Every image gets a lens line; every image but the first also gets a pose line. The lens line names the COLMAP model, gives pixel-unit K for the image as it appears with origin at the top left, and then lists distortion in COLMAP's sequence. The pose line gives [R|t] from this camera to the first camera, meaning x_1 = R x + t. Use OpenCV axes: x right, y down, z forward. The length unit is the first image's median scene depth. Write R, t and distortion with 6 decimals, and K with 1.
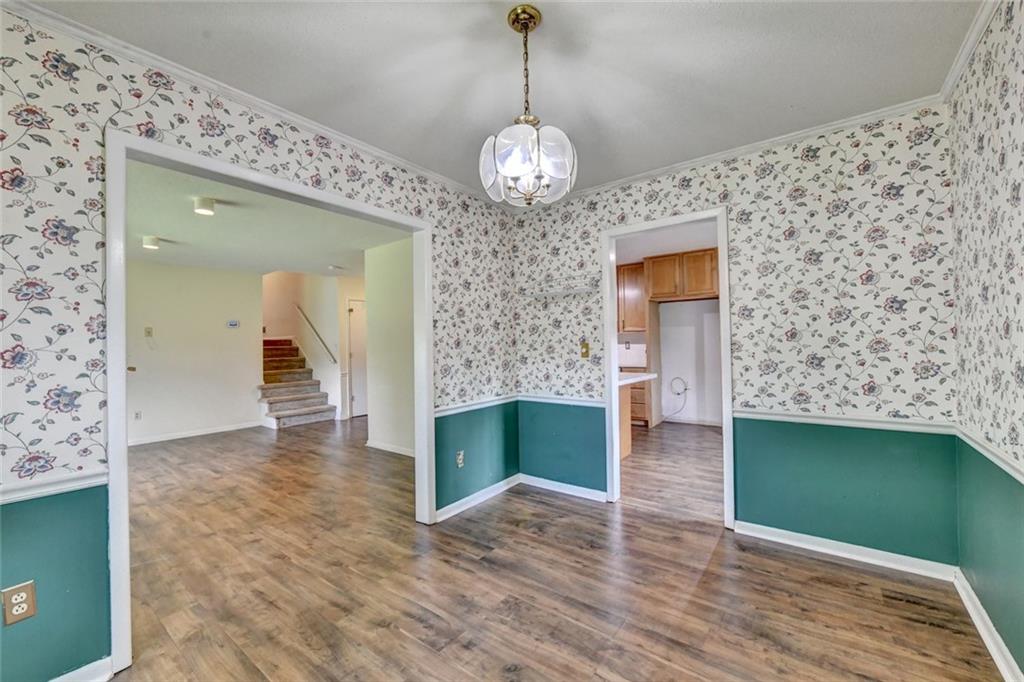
lens RADIAL K [[410.5, 0, 520.9], [0, 410.5, 342.4], [0, 0, 1]] dist [-0.009024, -0.000133]
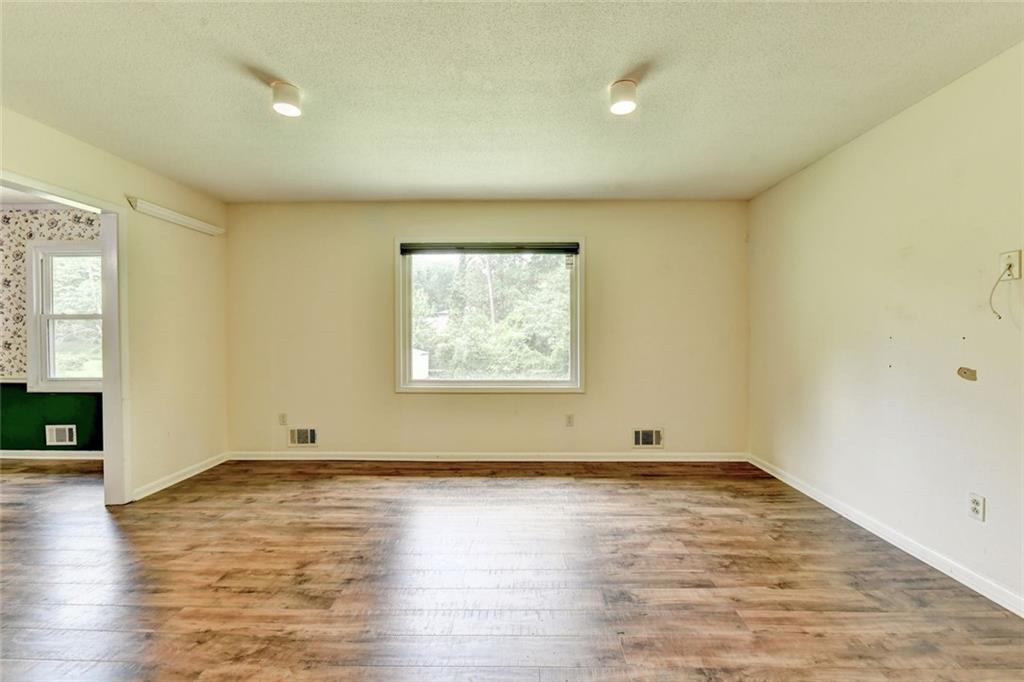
lens RADIAL K [[415.1, 0, 513.5], [0, 415.1, 338.9], [0, 0, 1]] dist [-0.007454, -0.000505]
pose [[-0.811480, 0.027945, -0.583711, -0.631566], [0.020541, 0.999603, 0.019299, 0.028809], [0.584018, 0.003671, -0.811732, 1.609240]]
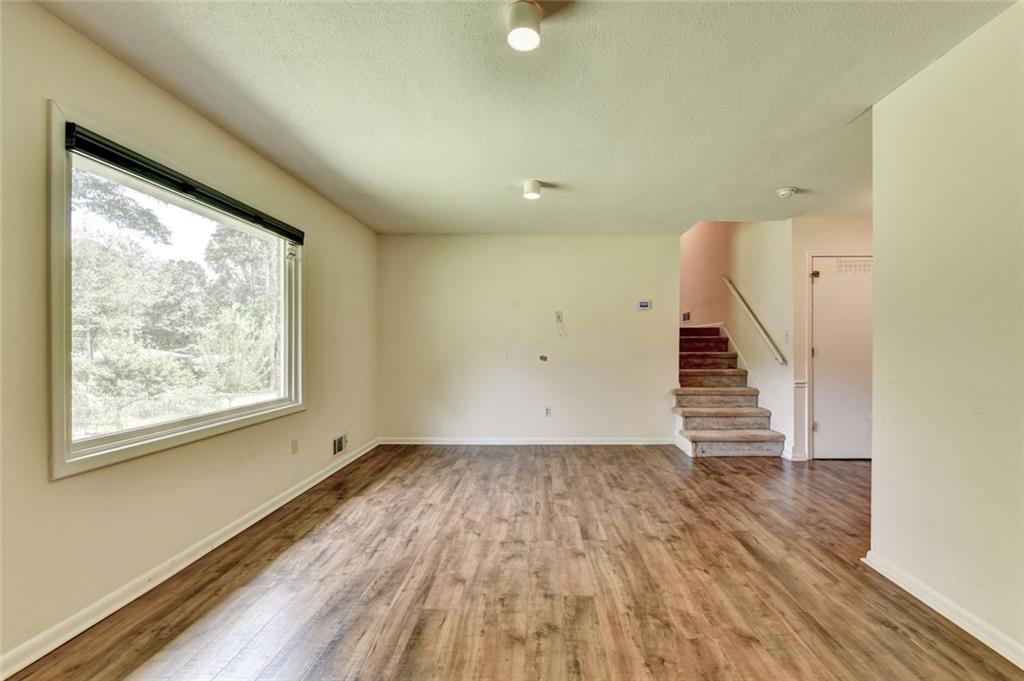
lens RADIAL K [[428.8, 0, 542.4], [0, 428.8, 343.6], [0, 0, 1]] dist [-0.005694, -0.000486]
pose [[0.604214, 0.021132, -0.796542, -0.330497], [-0.010791, 0.999774, 0.018338, 0.025056], [0.796749, -0.002484, 0.604305, 0.662292]]
